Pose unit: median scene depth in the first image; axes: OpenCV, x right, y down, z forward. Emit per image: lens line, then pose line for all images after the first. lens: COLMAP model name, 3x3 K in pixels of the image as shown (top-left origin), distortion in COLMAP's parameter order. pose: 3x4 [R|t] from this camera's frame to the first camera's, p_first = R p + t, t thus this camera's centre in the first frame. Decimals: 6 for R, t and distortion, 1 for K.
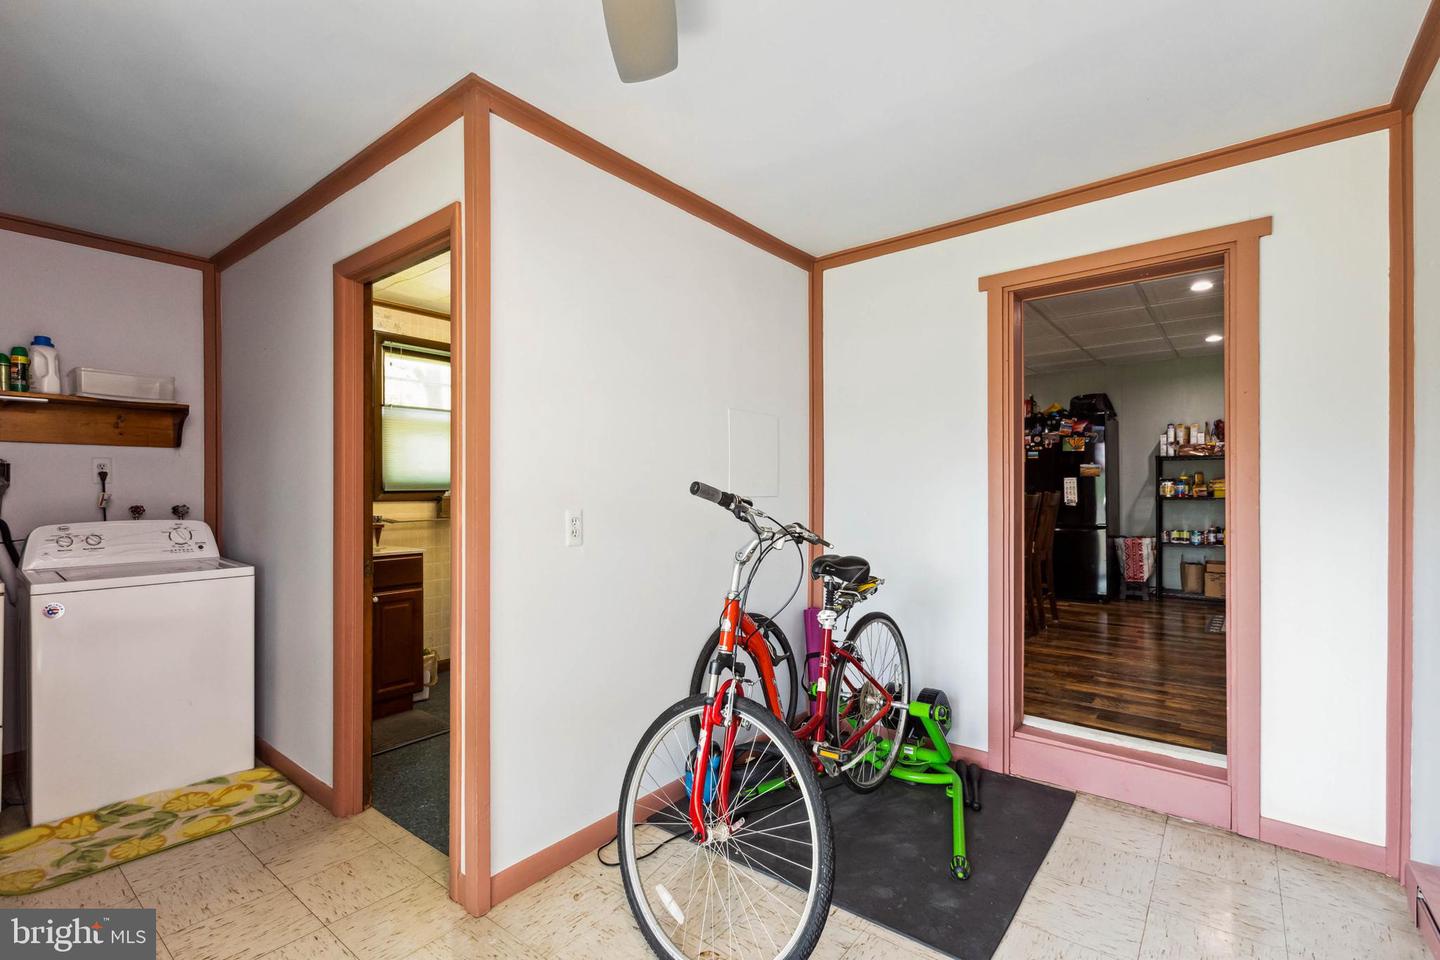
lens RADIAL K [[648.3, 0, 716.0], [0, 648.3, 484.4], [0, 0, 1]] dist [-0.000070, 0.000167]
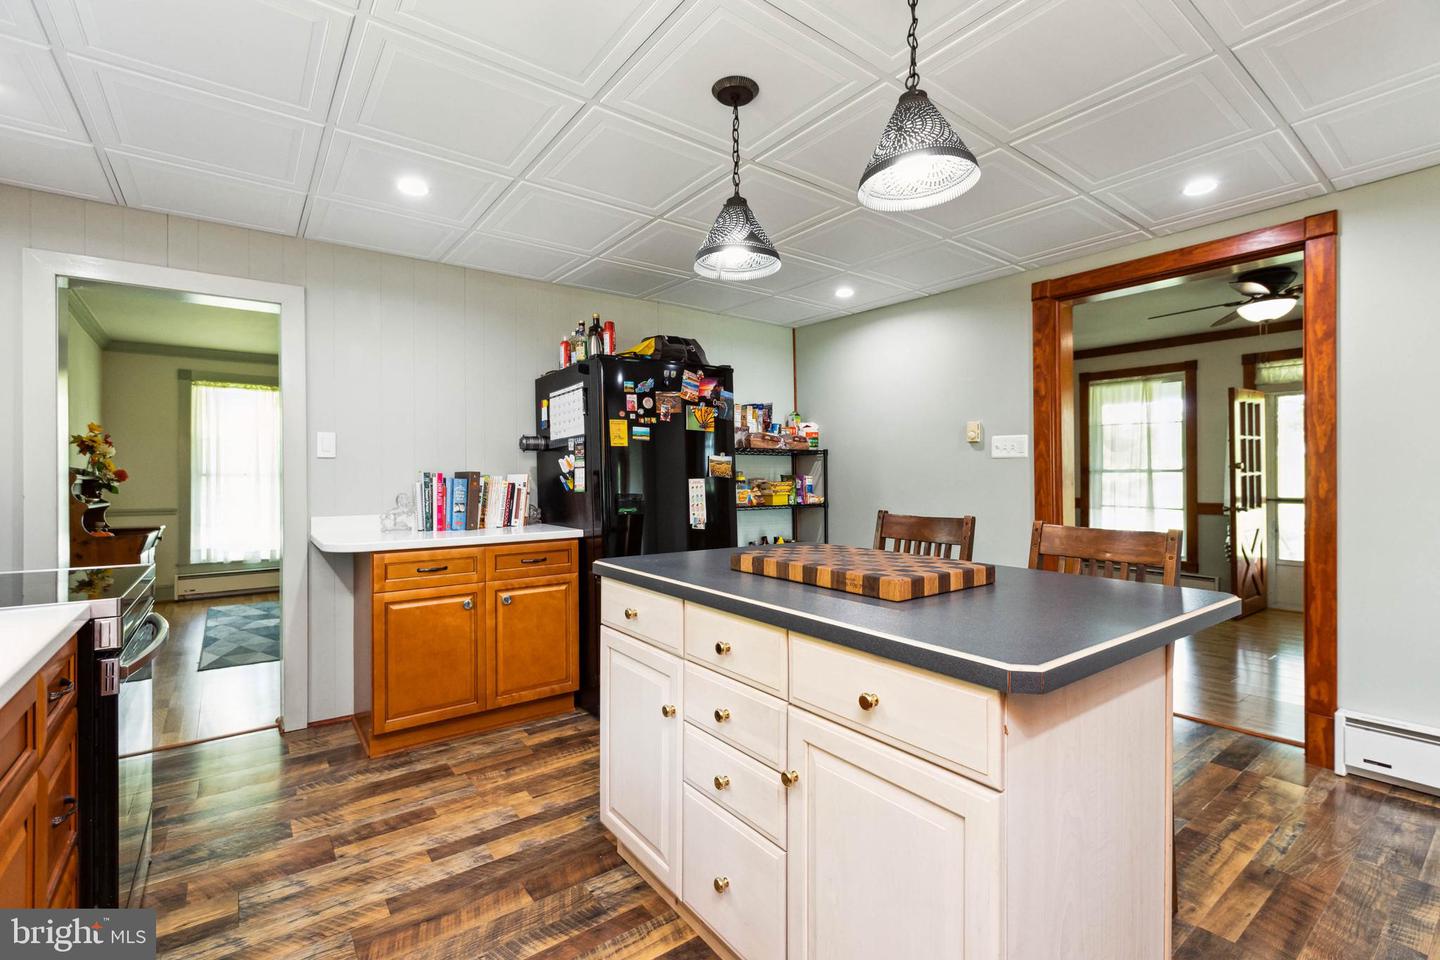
lens RADIAL K [[648.3, 0, 716.0], [0, 648.3, 484.4], [0, 0, 1]] dist [-0.000070, 0.000167]
pose [[0.242536, -0.012146, 0.970066, 0.012944], [0.002331, 0.999926, 0.011937, -0.011628], [-0.970139, -0.000635, 0.242547, 0.839327]]
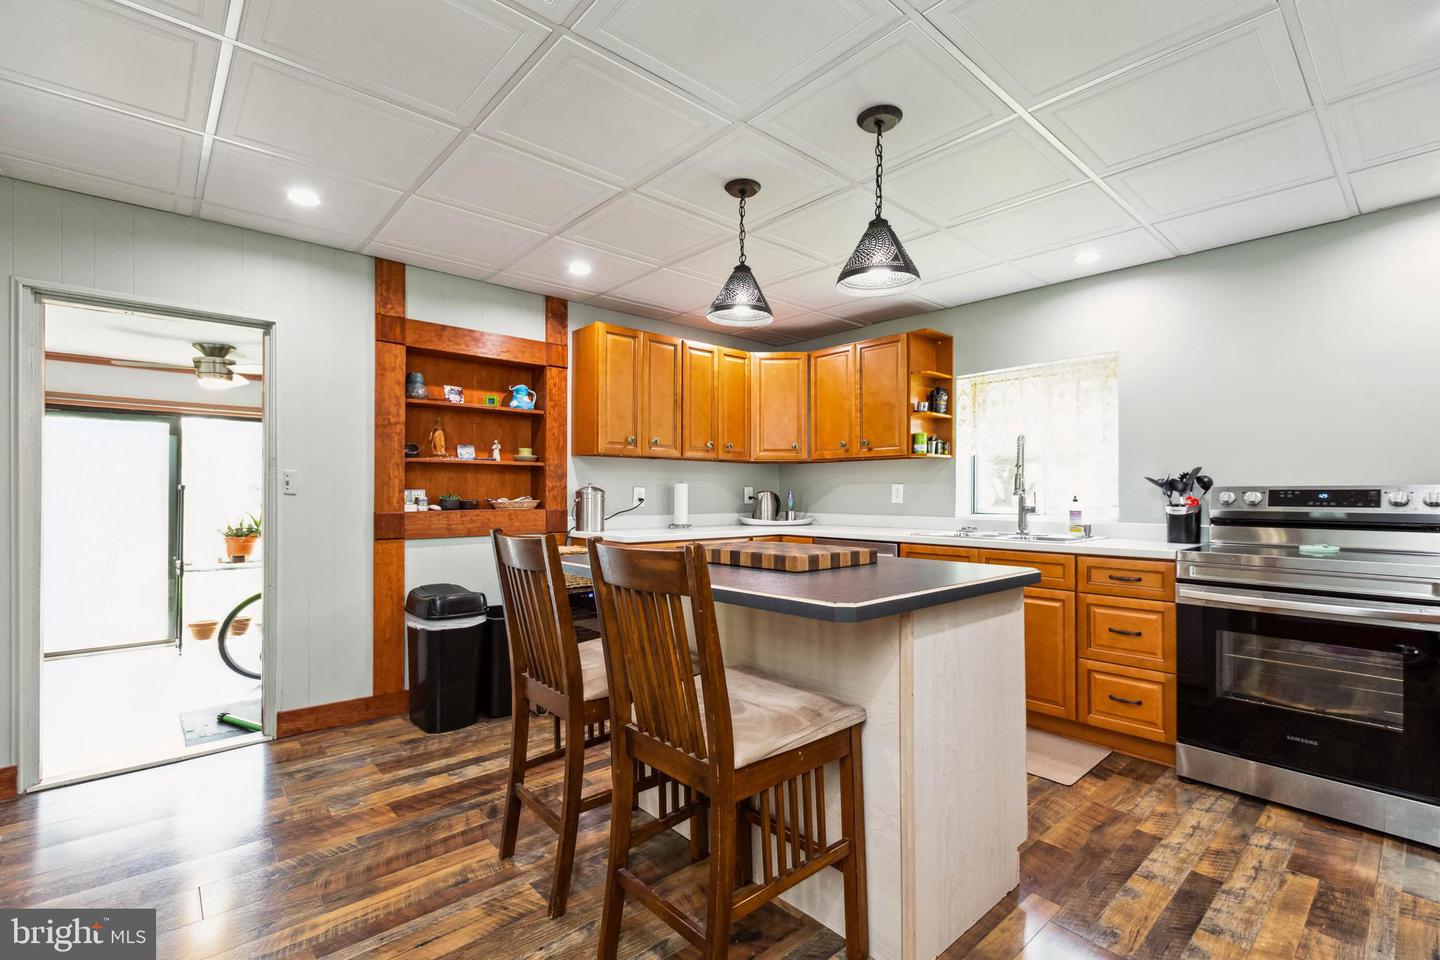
lens RADIAL K [[648.3, 0, 716.0], [0, 648.3, 484.4], [0, 0, 1]] dist [-0.000070, 0.000167]
pose [[-0.166731, -0.009598, -0.985956, 0.653300], [-0.001562, 0.999954, -0.009470, -0.007220], [0.986001, -0.000039, -0.166739, 0.876706]]
